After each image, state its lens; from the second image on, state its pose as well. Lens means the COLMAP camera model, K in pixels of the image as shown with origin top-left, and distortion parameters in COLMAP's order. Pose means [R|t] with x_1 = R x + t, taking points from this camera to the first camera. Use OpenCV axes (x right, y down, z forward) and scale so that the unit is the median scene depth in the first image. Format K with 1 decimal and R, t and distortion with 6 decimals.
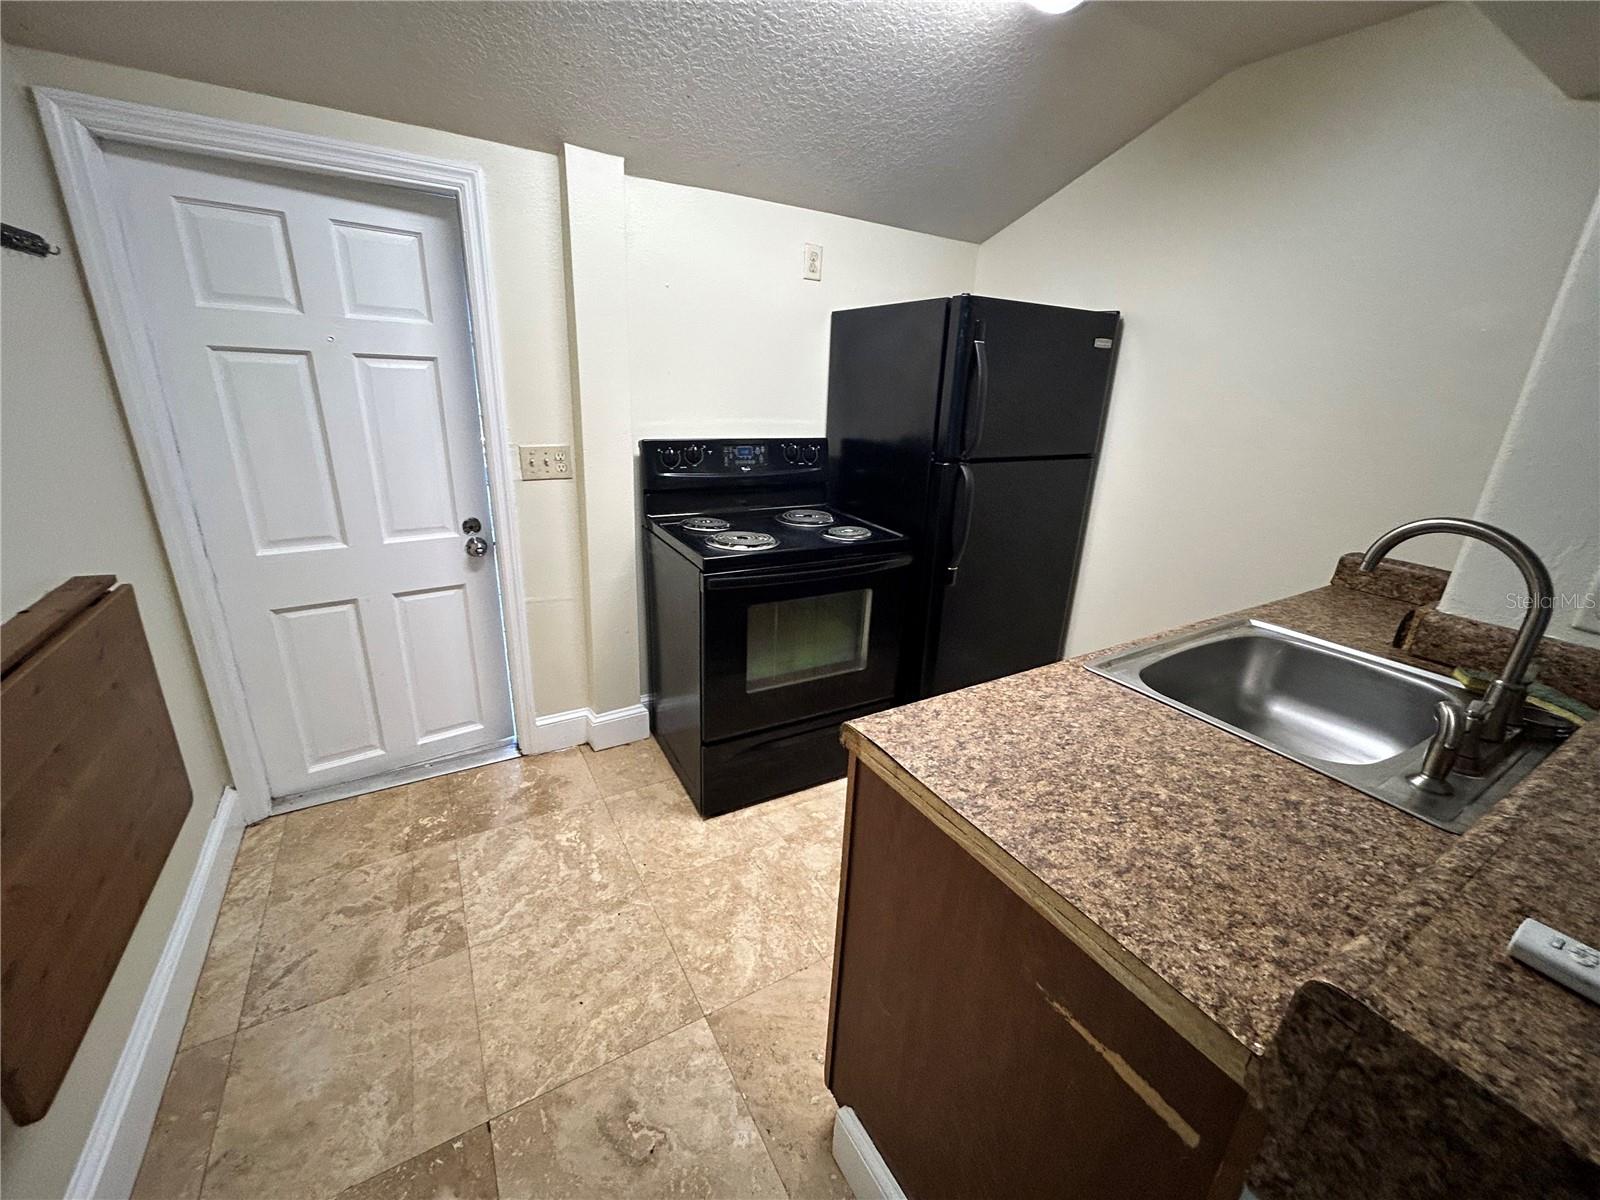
lens RADIAL K [[642.9, 0, 802.4], [0, 642.9, 595.6], [0, 0, 1]] dist [0.002893, 0.000609]
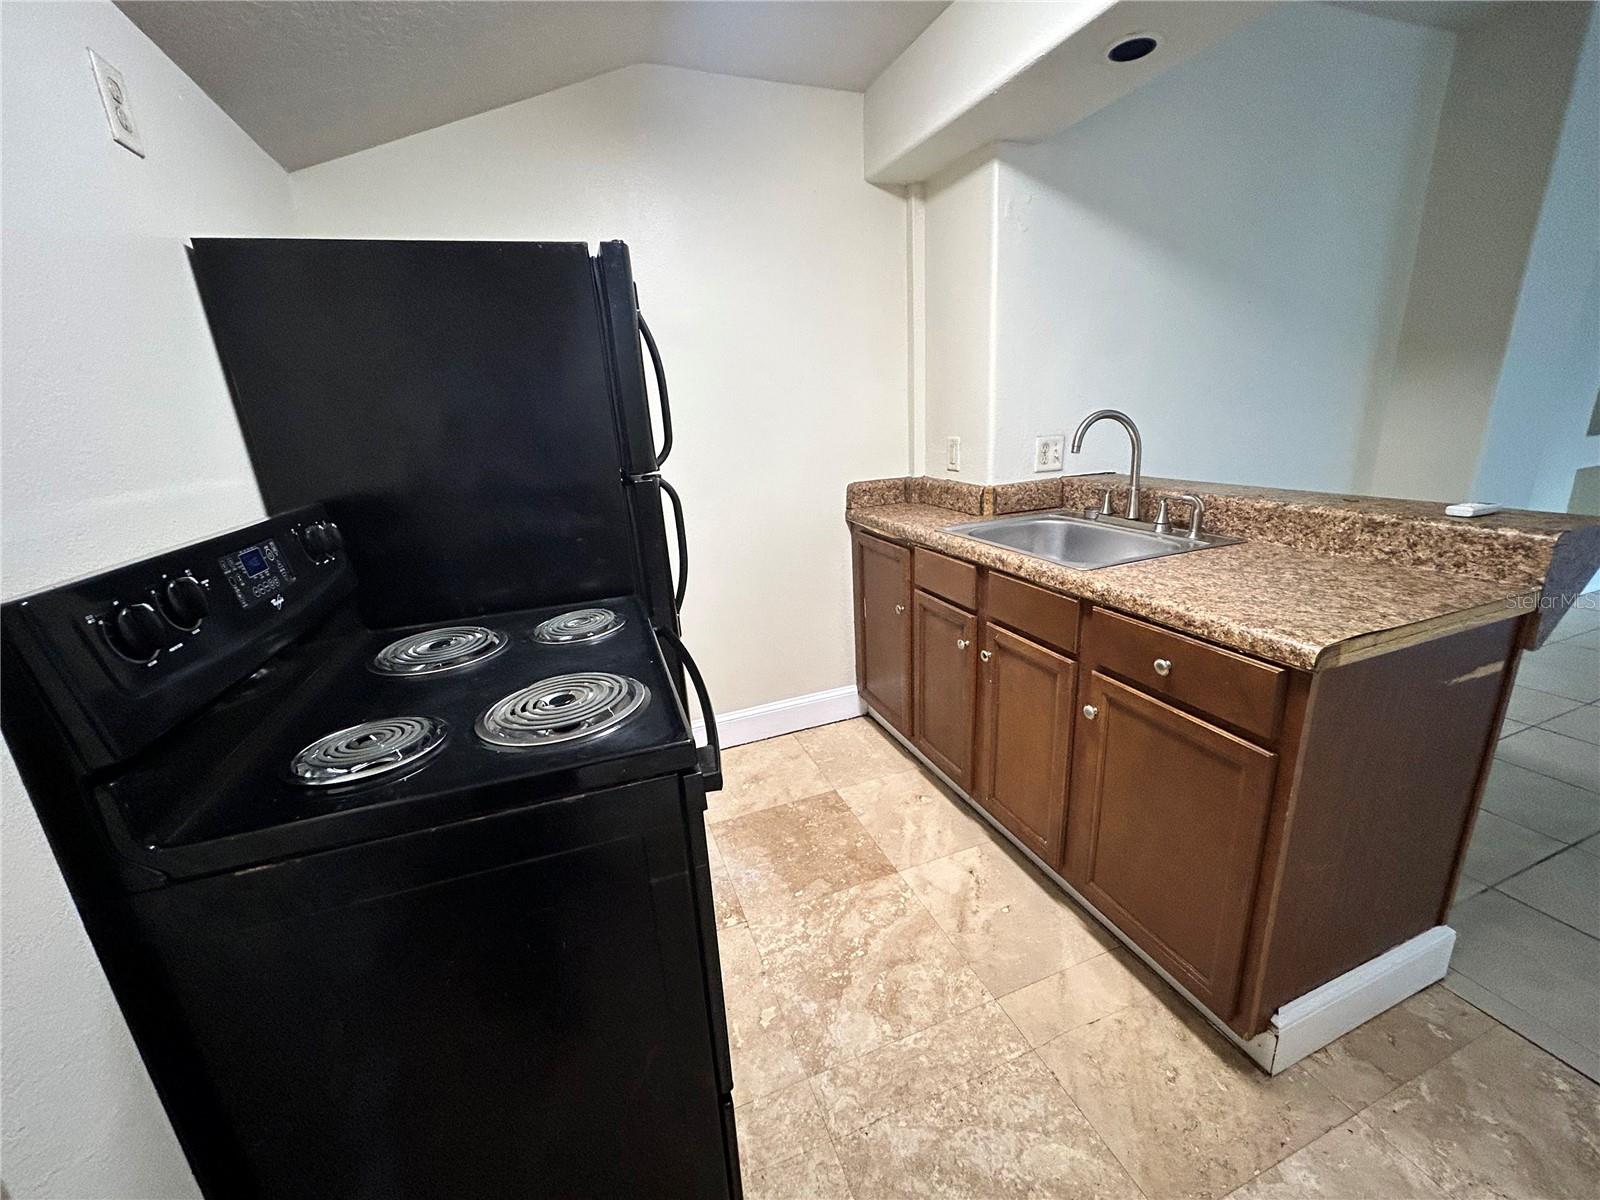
lens RADIAL K [[642.9, 0, 802.4], [0, 642.9, 595.6], [0, 0, 1]] dist [0.002893, 0.000609]
pose [[0.174674, -0.330716, 0.927424, -0.581951], [0.380949, 0.891251, 0.246068, -0.254544], [-0.907947, 0.310319, 0.281664, 0.863258]]
